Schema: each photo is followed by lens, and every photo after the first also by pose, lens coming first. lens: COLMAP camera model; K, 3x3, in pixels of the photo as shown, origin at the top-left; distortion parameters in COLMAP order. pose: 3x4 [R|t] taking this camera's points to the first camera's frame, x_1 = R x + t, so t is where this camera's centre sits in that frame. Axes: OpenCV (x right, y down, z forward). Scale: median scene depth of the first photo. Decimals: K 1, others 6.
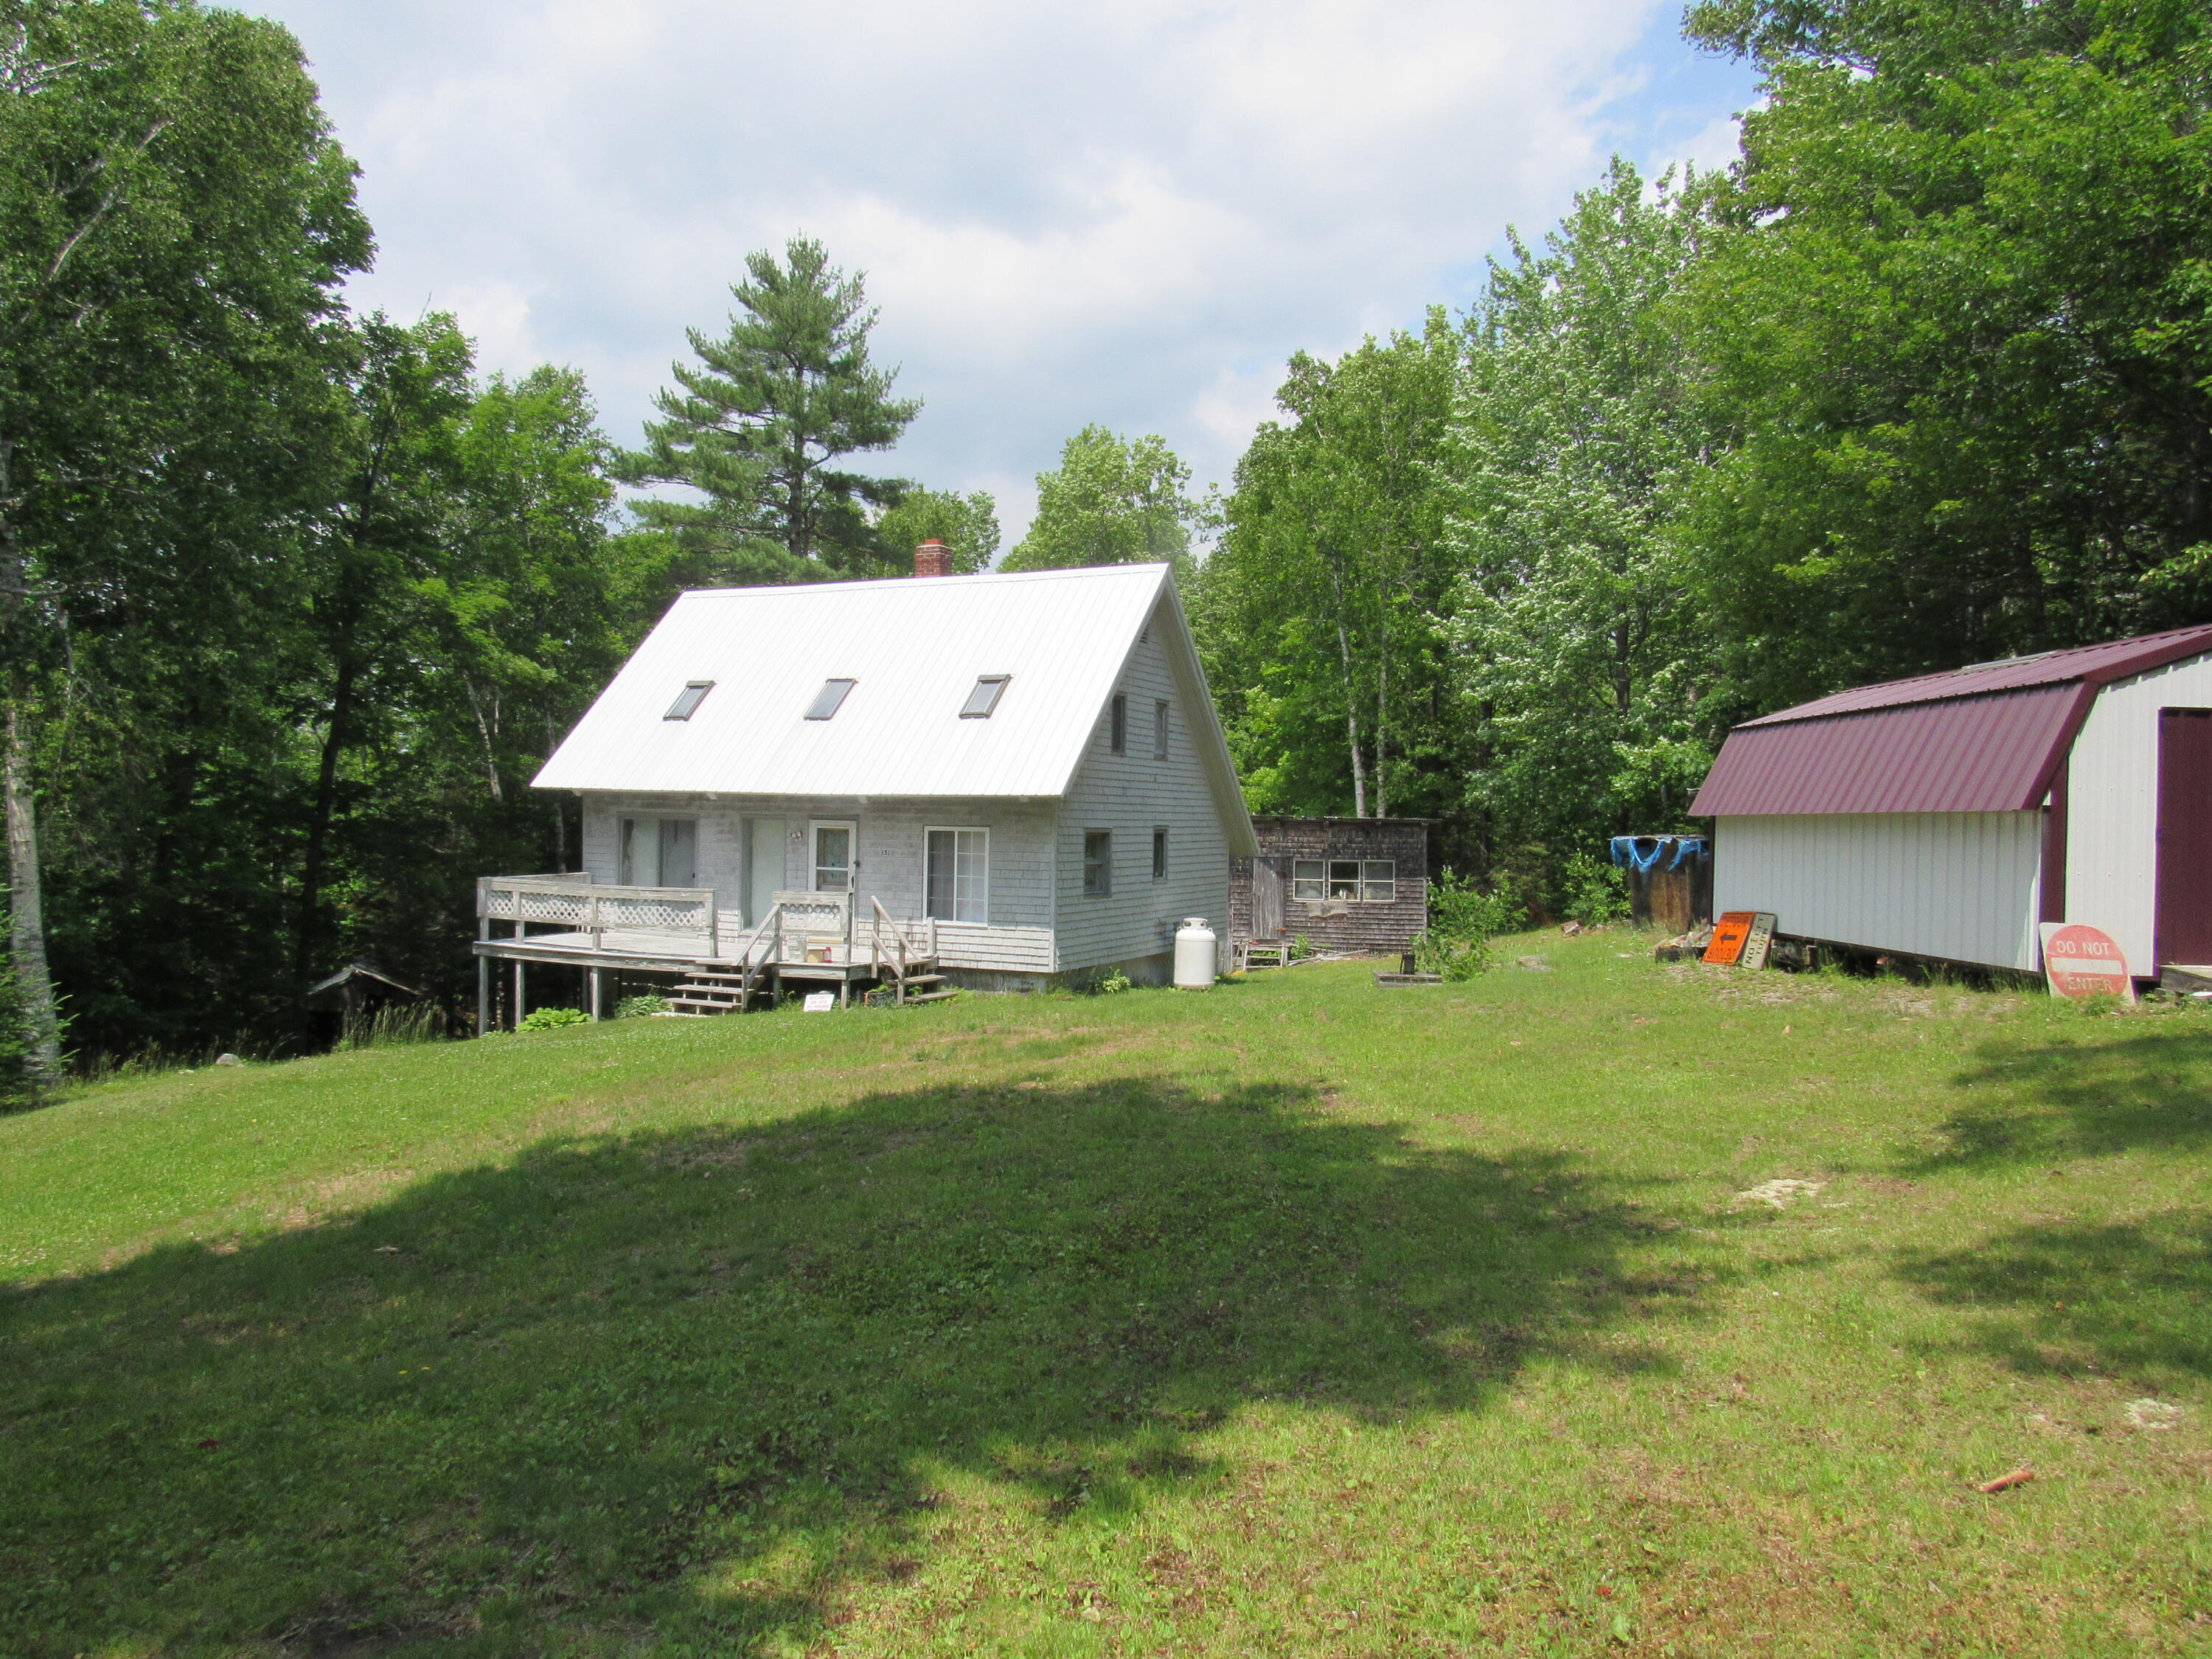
lens RADIAL K [[1574.3, 0, 1114.1], [0, 1574.3, 827.9], [0, 0, 1]] dist [-0.005077, -0.002116]
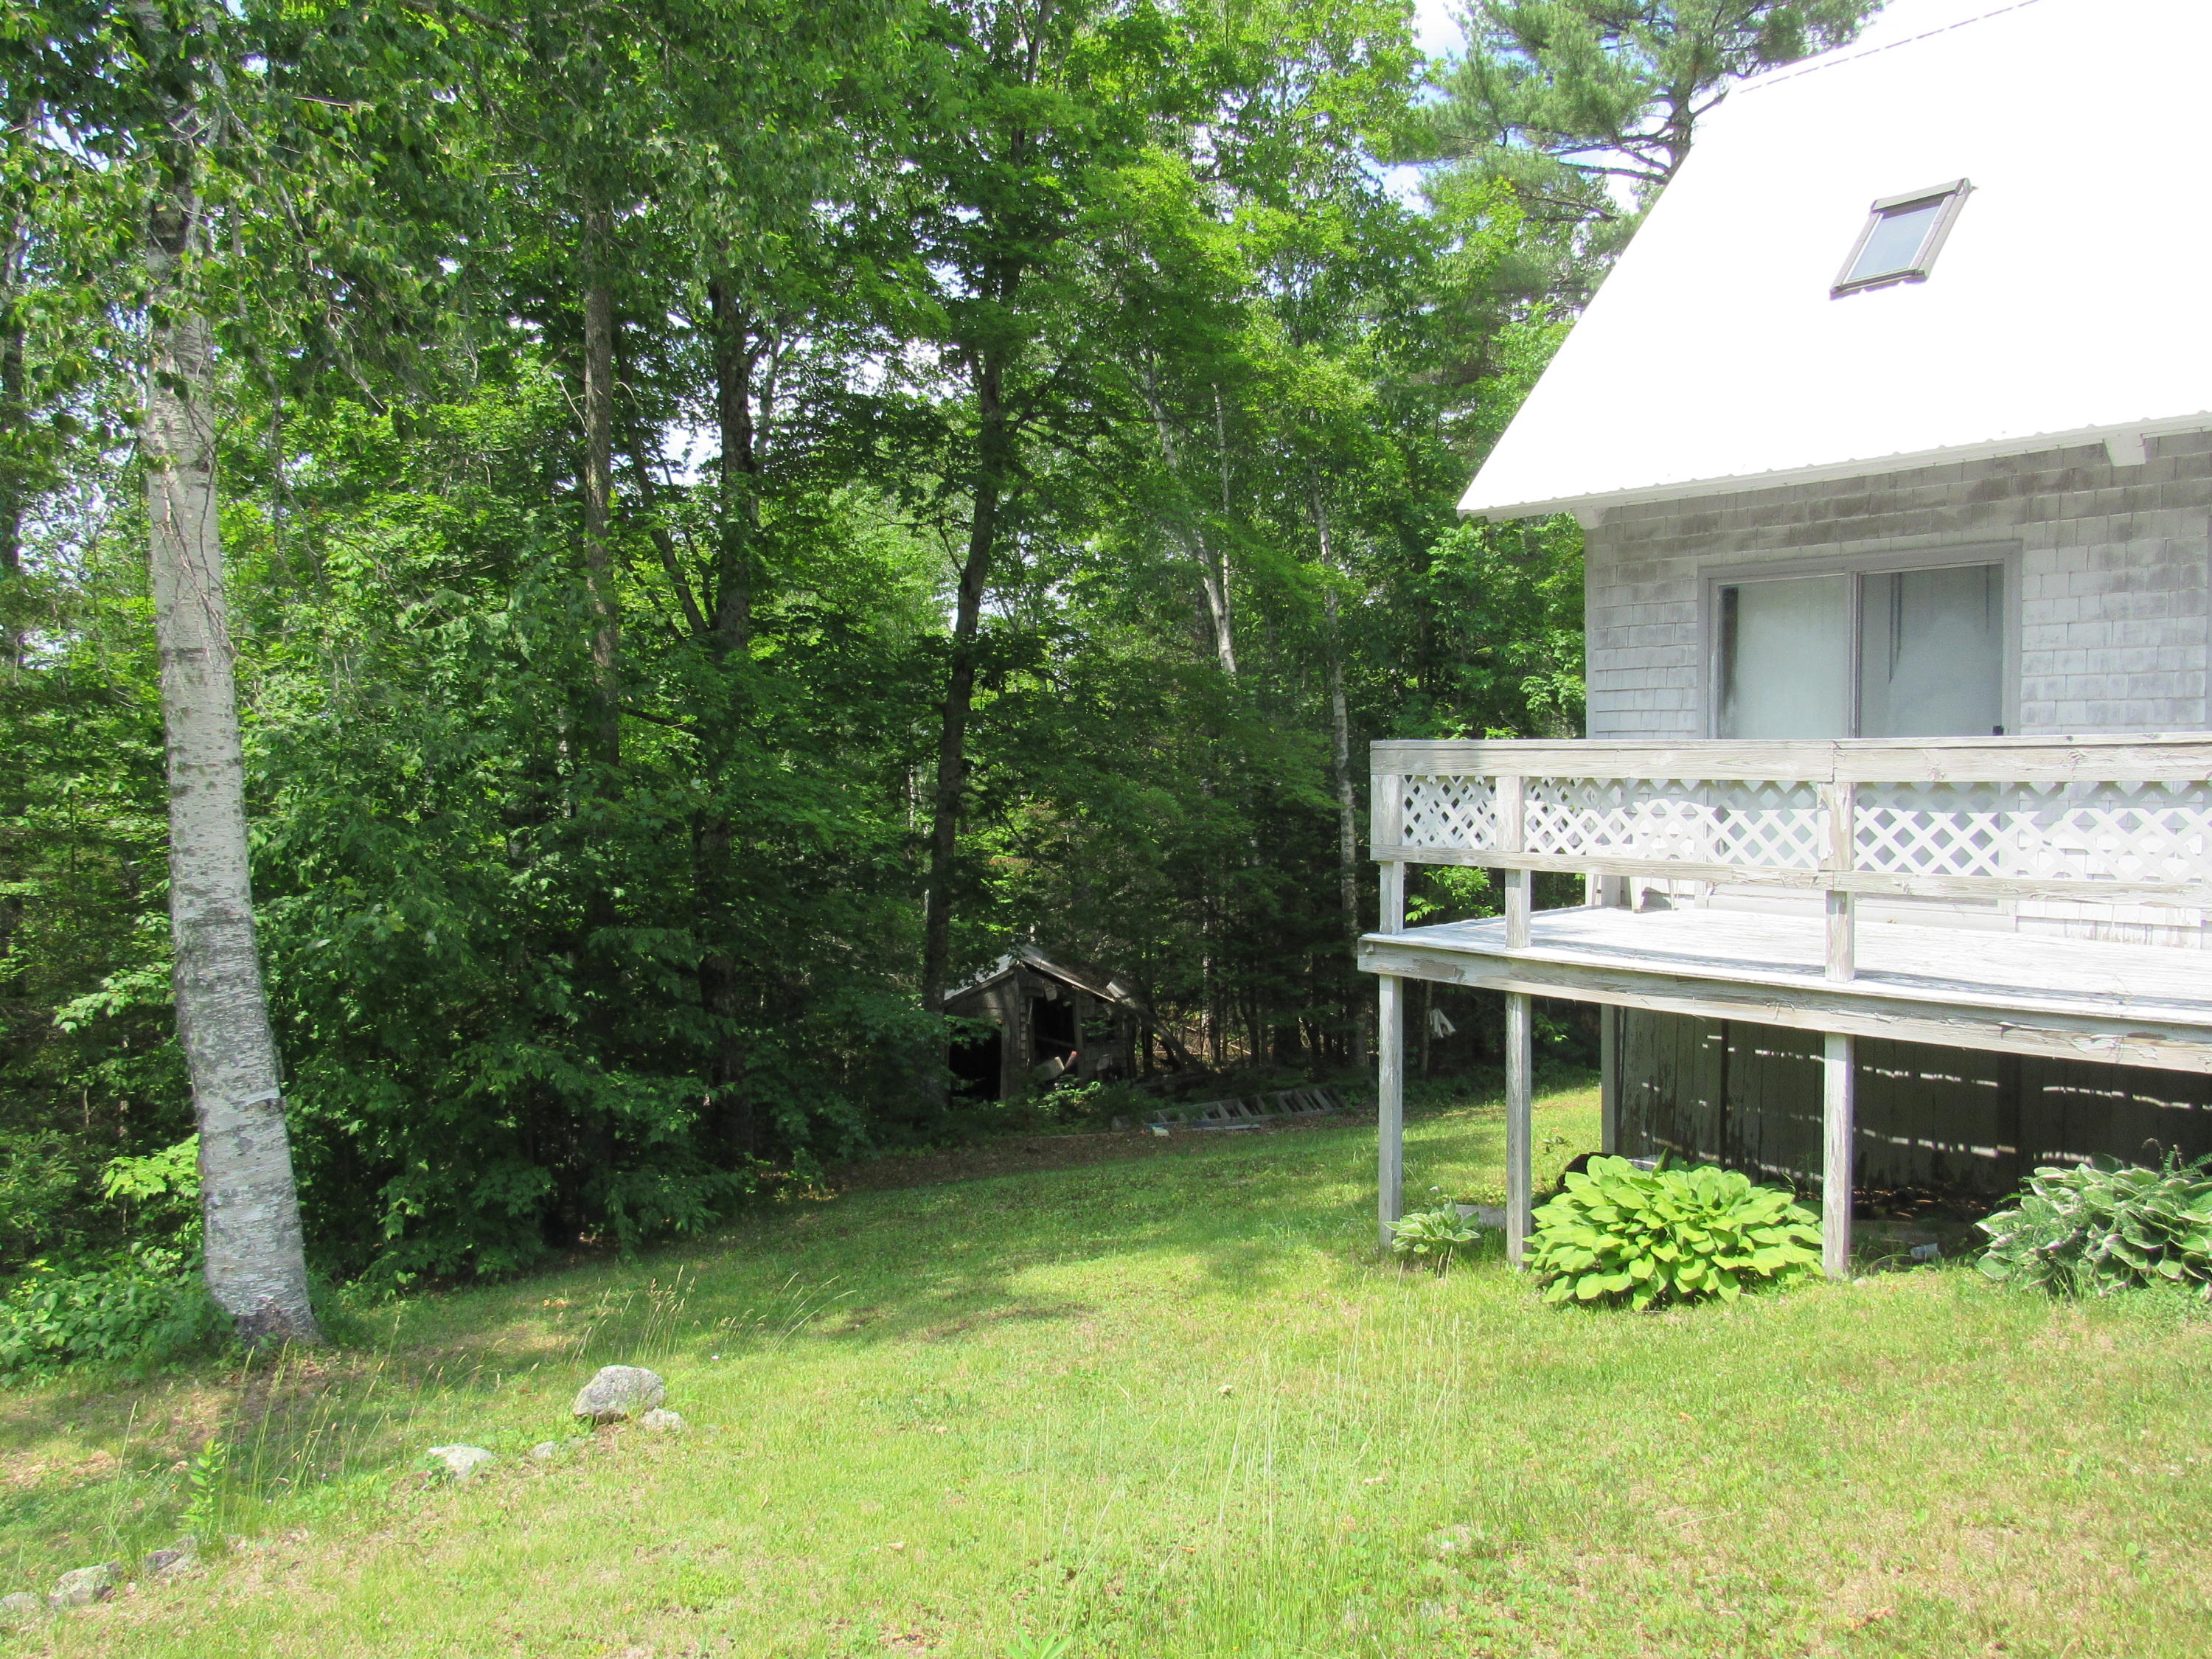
lens RADIAL K [[1574.3, 0, 1107.8], [0, 1574.3, 830.3], [0, 0, 1]] dist [-0.005077, -0.002116]
pose [[0.928769, -0.013293, -0.370420, -0.322833], [0.021393, 0.999613, 0.017767, 0.041726], [0.370040, -0.024426, 0.928695, 0.646941]]
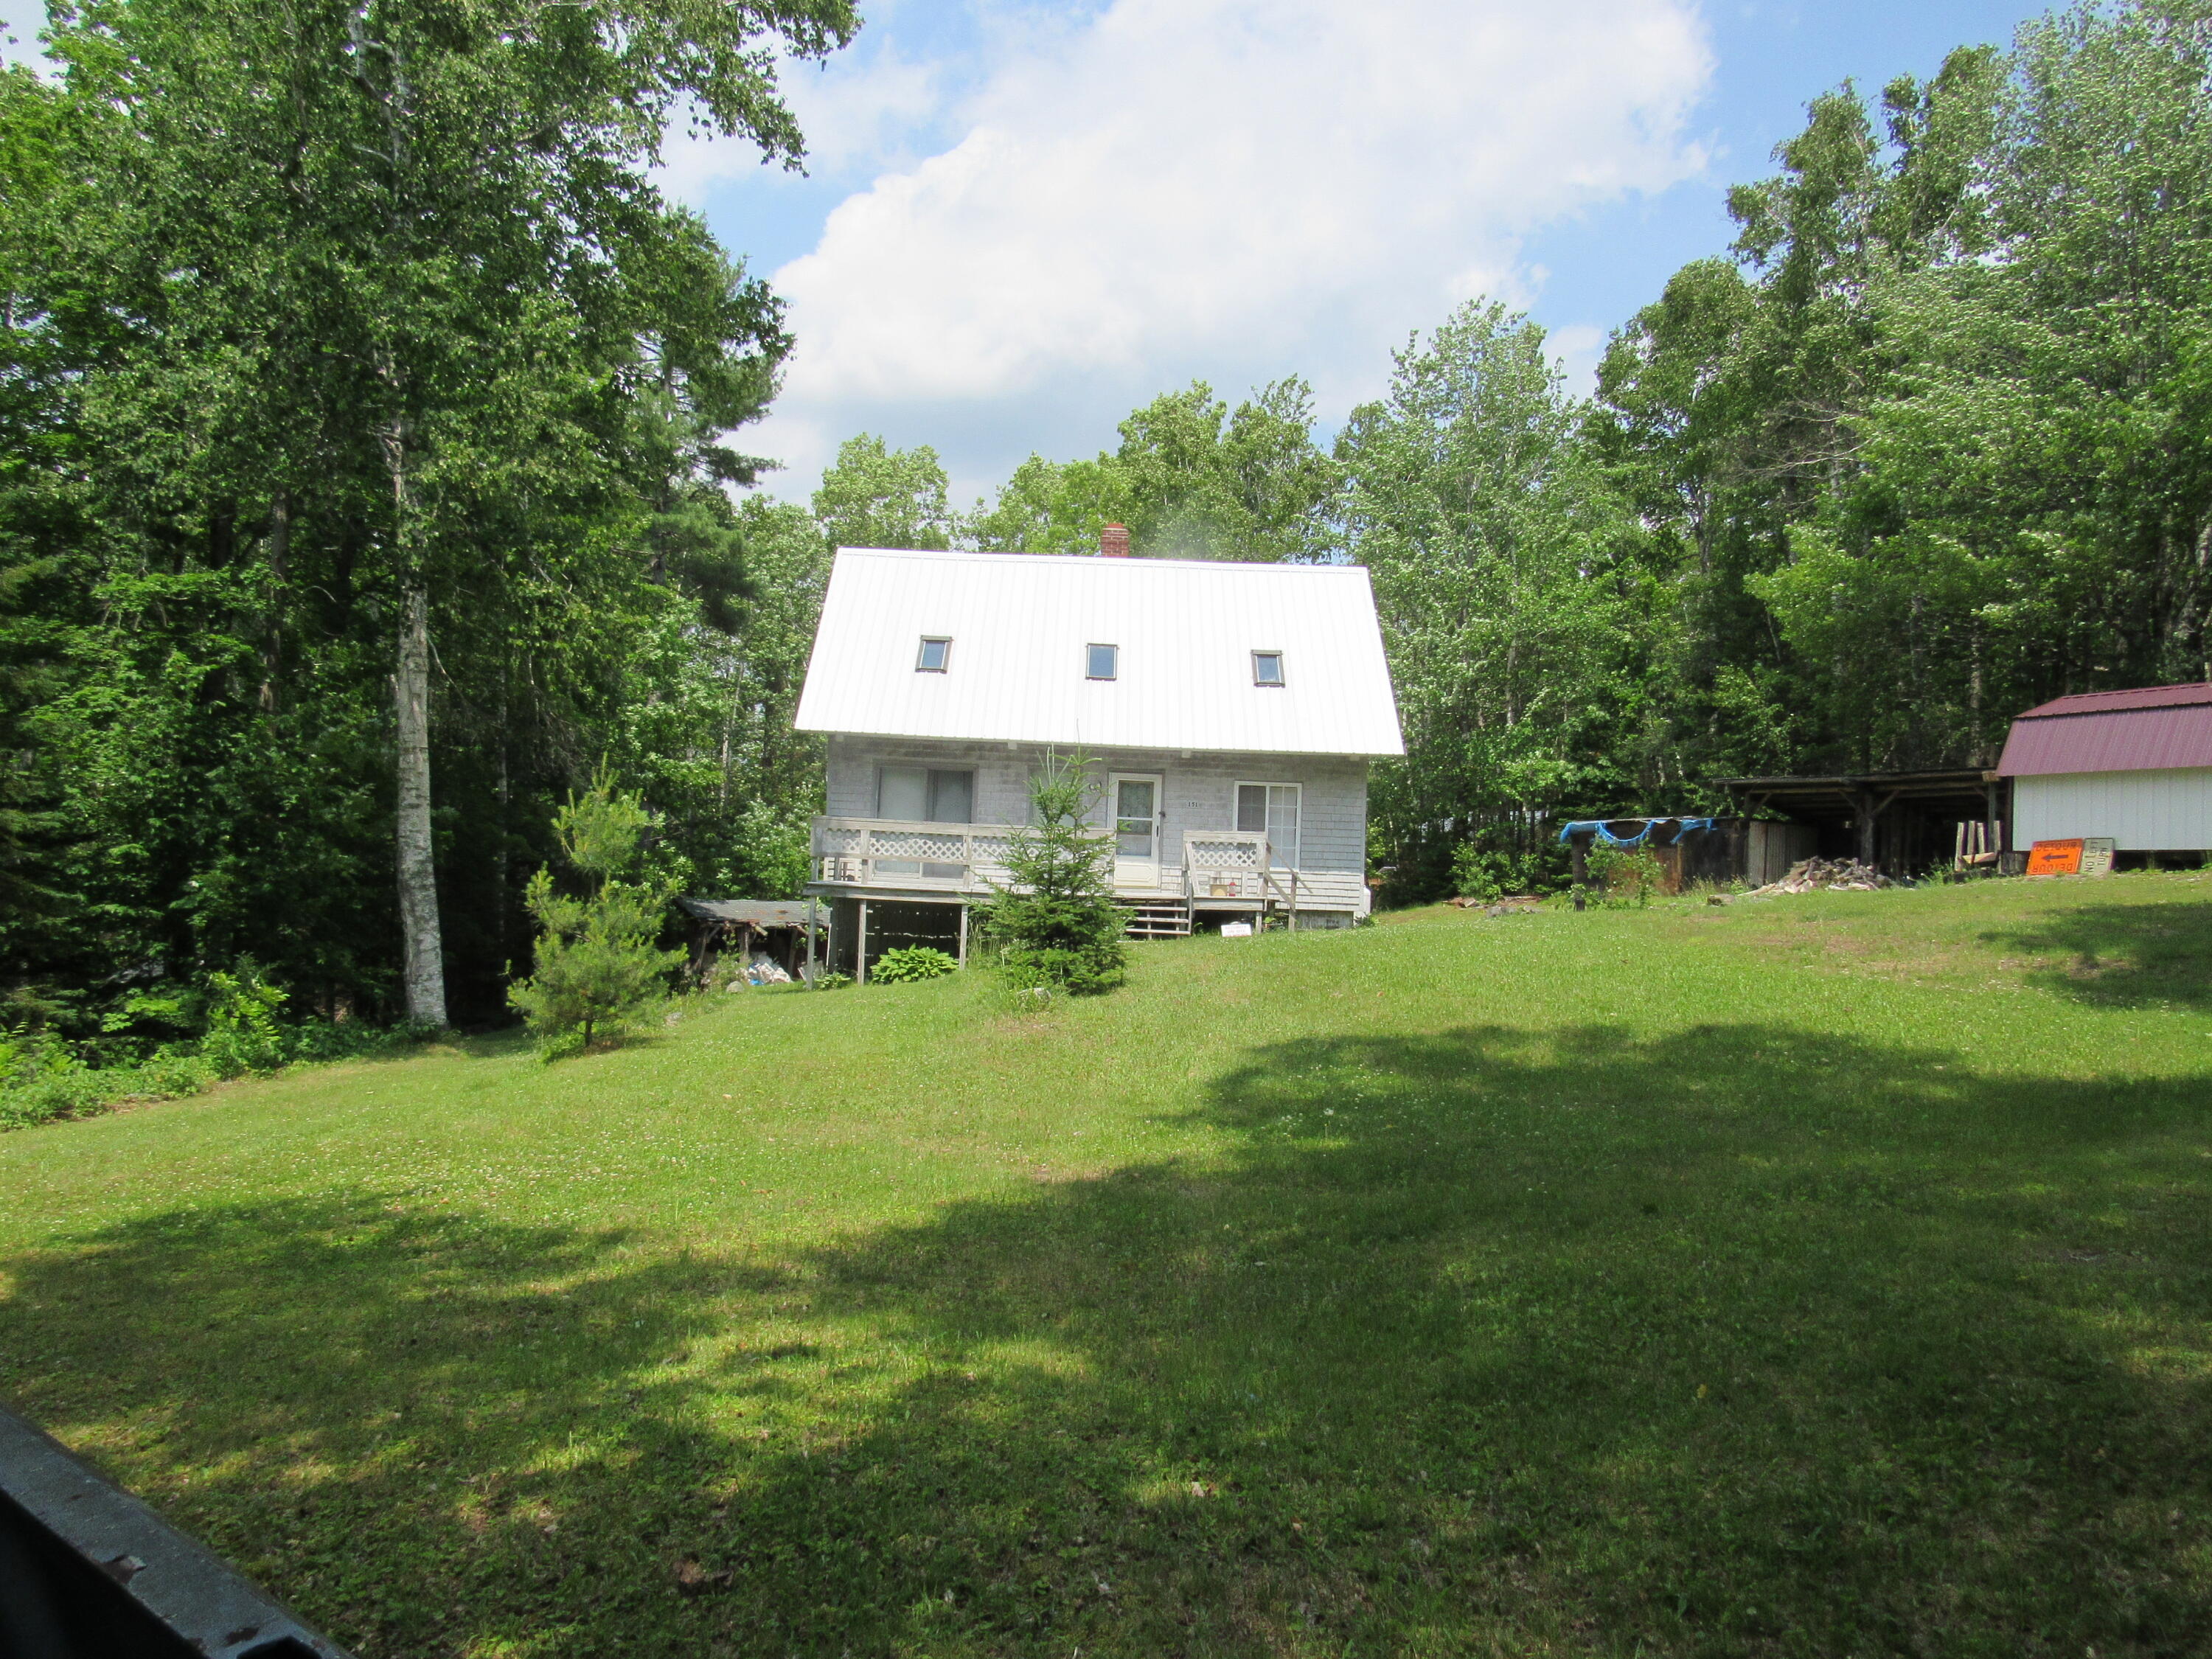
lens RADIAL K [[1574.3, 0, 1110.6], [0, 1574.3, 831.1], [0, 0, 1]] dist [-0.005077, -0.002116]
pose [[0.862294, 0.032676, 0.505353, -0.704870], [-0.014678, 0.999110, -0.039557, 0.073905], [-0.506195, 0.026692, 0.862006, 0.085782]]
